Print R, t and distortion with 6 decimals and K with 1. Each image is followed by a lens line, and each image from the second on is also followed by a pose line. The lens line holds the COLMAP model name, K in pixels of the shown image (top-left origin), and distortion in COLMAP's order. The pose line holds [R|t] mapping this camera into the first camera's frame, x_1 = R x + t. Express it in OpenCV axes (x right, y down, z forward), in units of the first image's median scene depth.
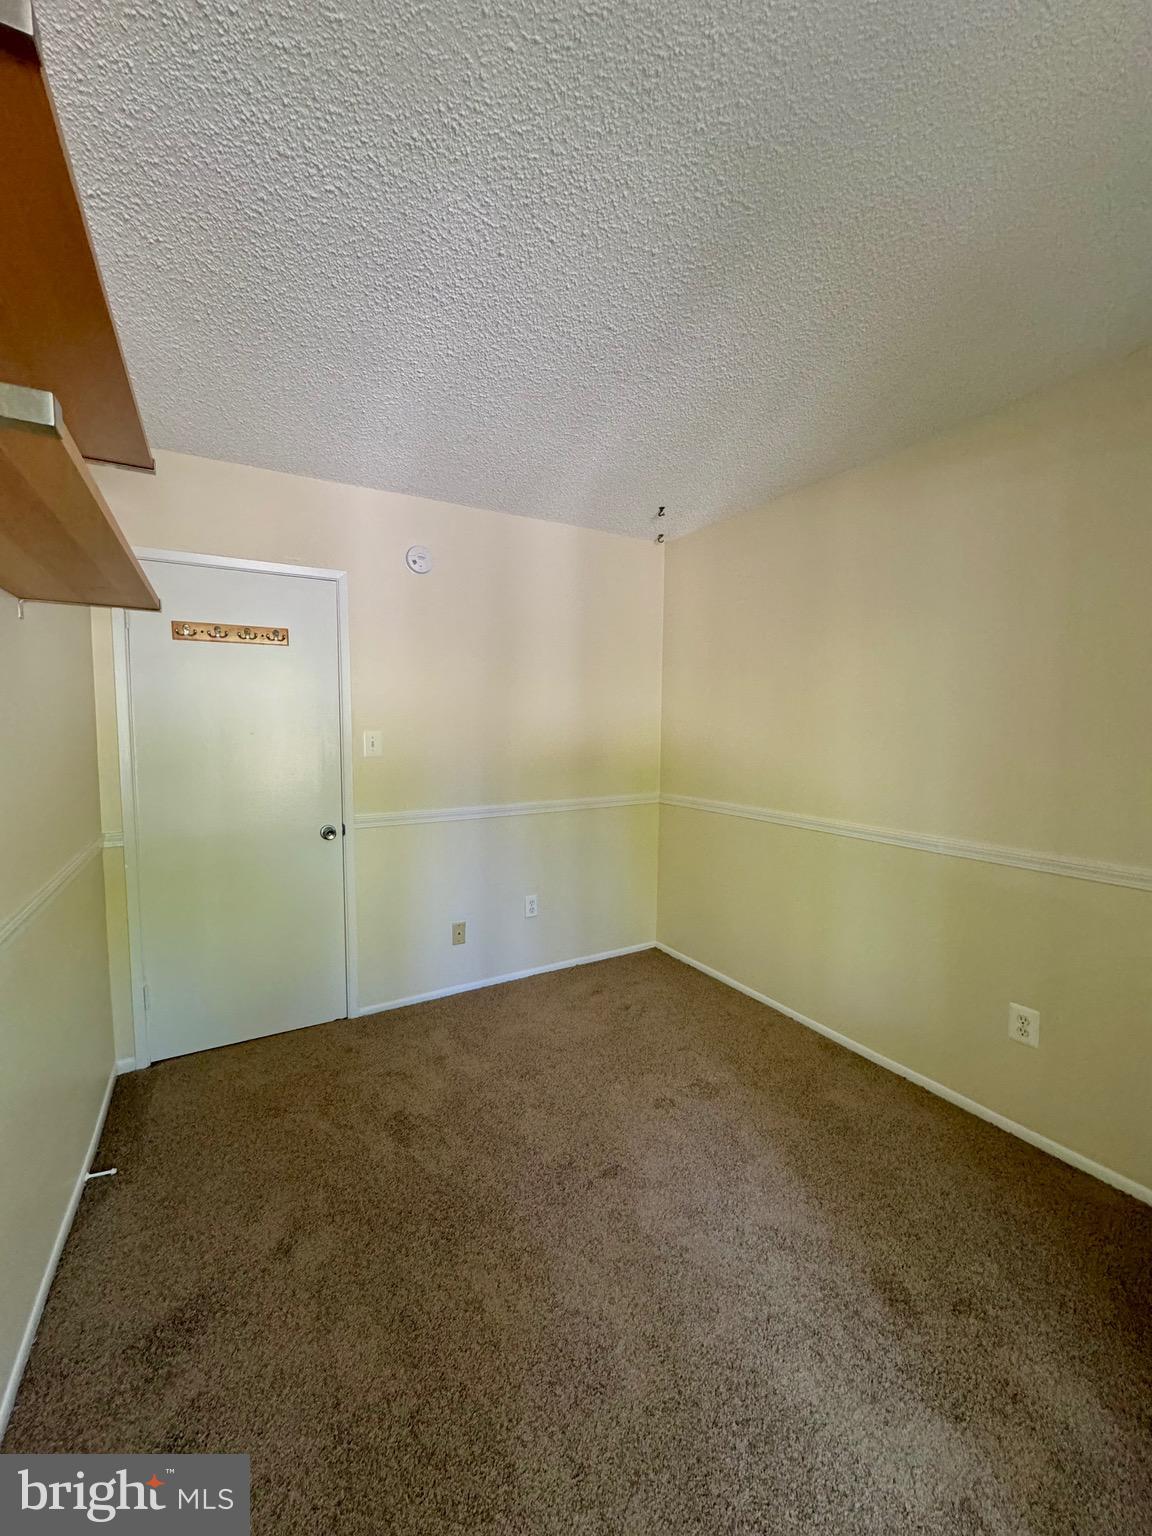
lens RADIAL K [[608.5, 0, 578.9], [0, 608.5, 762.6], [0, 0, 1]] dist [0.000235, 0.000696]
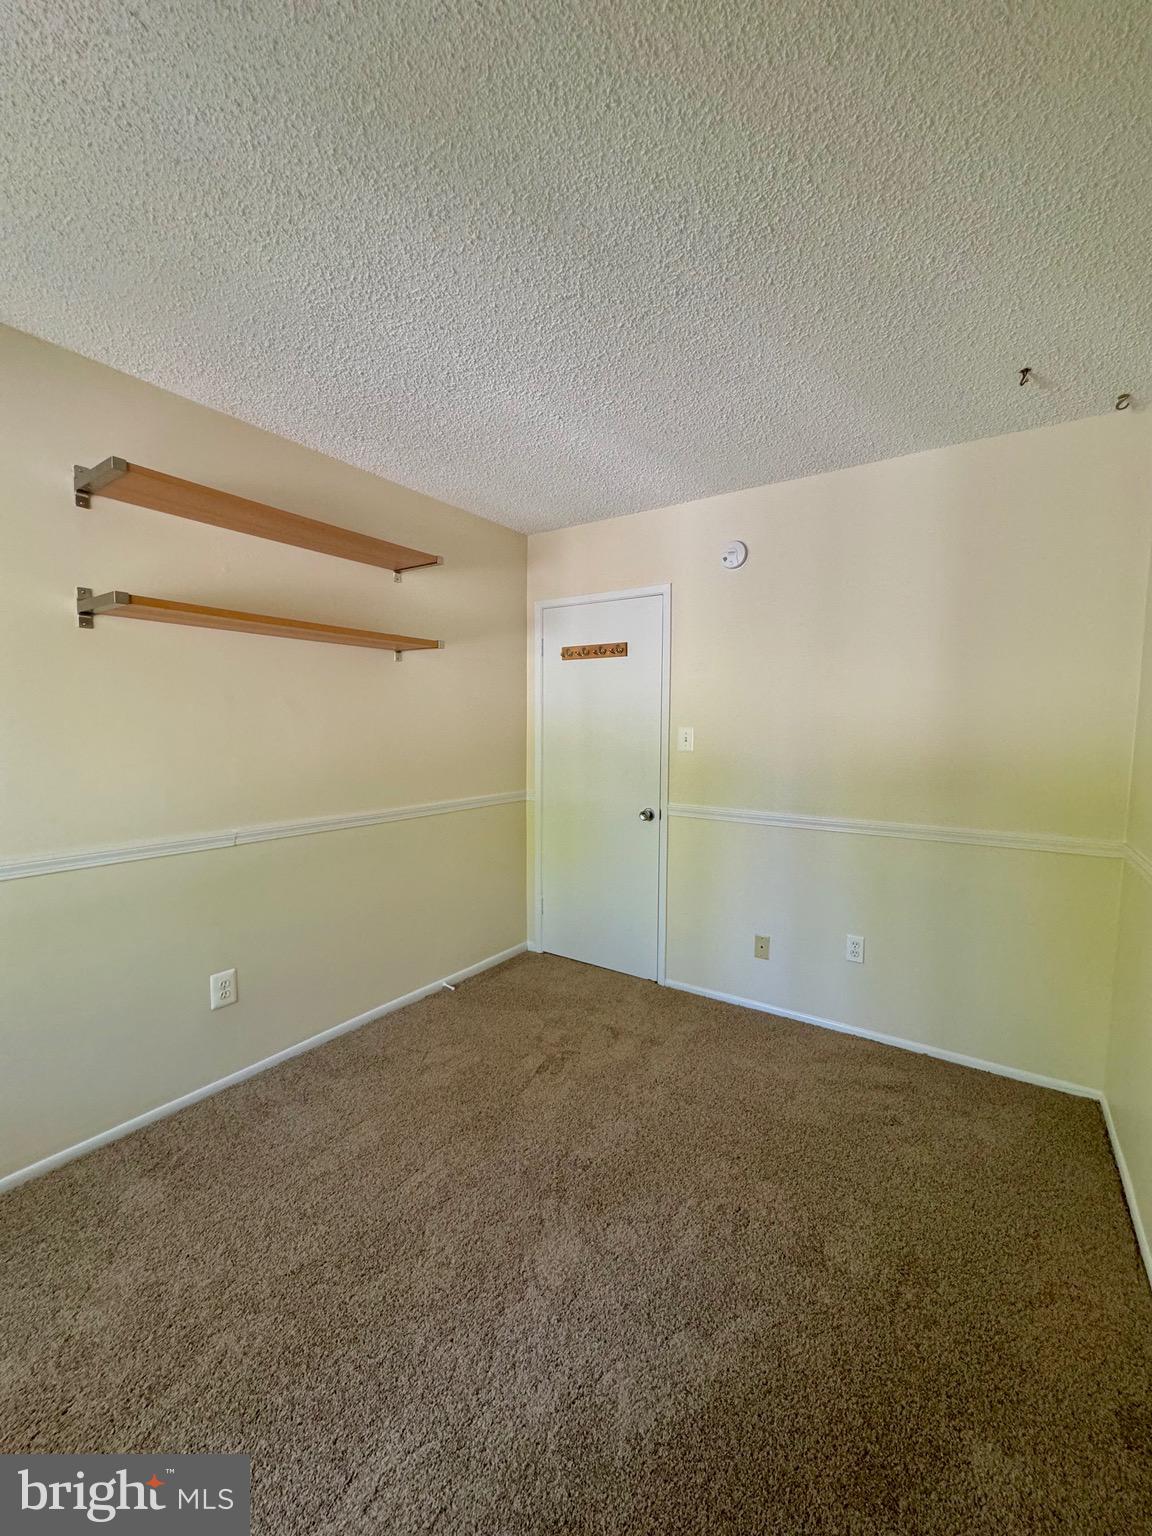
lens RADIAL K [[608.5, 0, 578.9], [0, 608.5, 762.6], [0, 0, 1]] dist [0.000235, 0.000696]
pose [[0.437876, 0.058620, -0.897122, 0.559705], [-0.067273, 0.997211, 0.032325, -0.012486], [0.896515, 0.046198, 0.440598, 0.368245]]
